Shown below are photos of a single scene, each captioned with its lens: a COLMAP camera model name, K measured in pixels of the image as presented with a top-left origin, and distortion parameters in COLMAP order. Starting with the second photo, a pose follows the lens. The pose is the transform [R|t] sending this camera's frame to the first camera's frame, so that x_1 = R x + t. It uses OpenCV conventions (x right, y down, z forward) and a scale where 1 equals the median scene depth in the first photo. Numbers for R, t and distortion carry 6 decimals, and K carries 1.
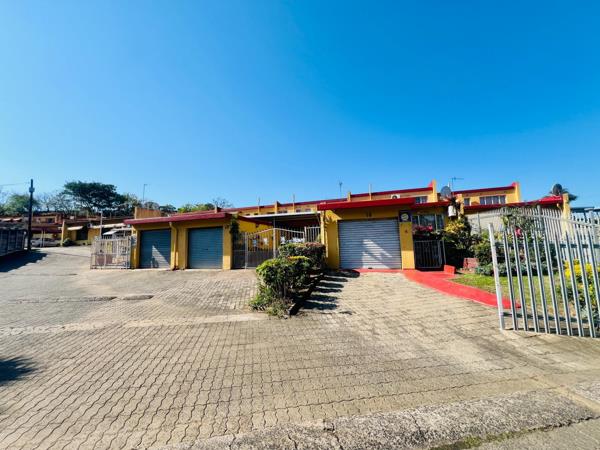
lens RADIAL K [[238.4, 0, 299.7], [0, 238.4, 227.6], [0, 0, 1]] dist [-0.006347, 0.000532]
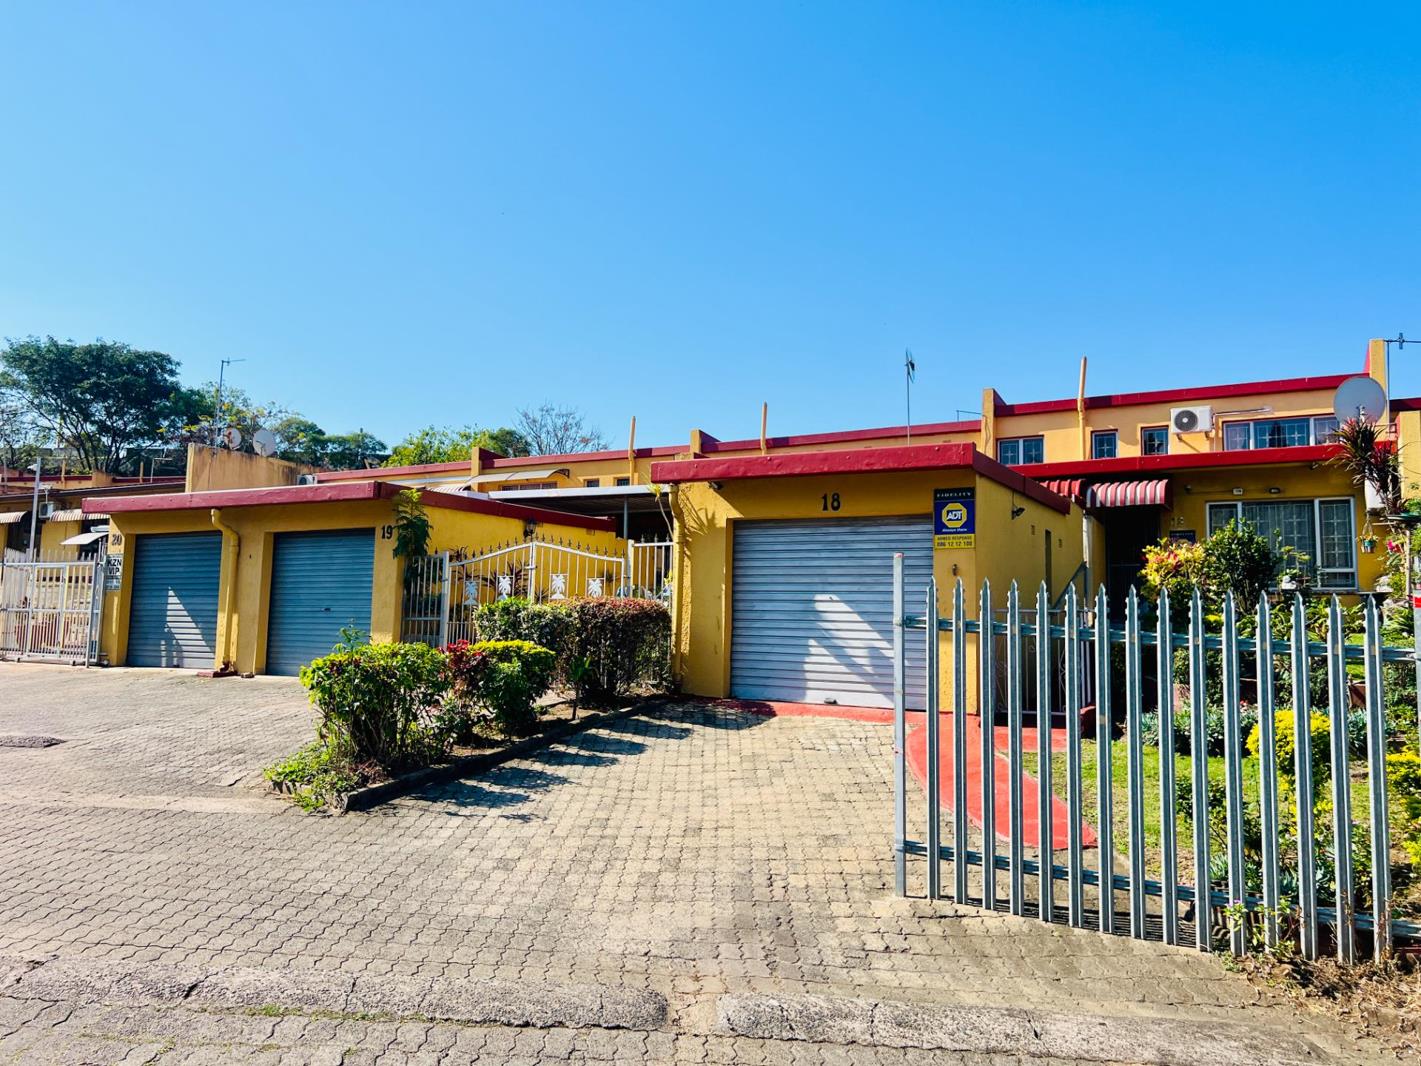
lens RADIAL K [[1041.4, 0, 710.9], [0, 1041.4, 530.1], [0, 0, 1]] dist [0.019165, -0.000488]
pose [[0.981476, 0.027777, -0.189563, 0.287086], [-0.028671, 0.999587, -0.001976, -0.013056], [0.189430, 0.007375, 0.981867, -0.134412]]
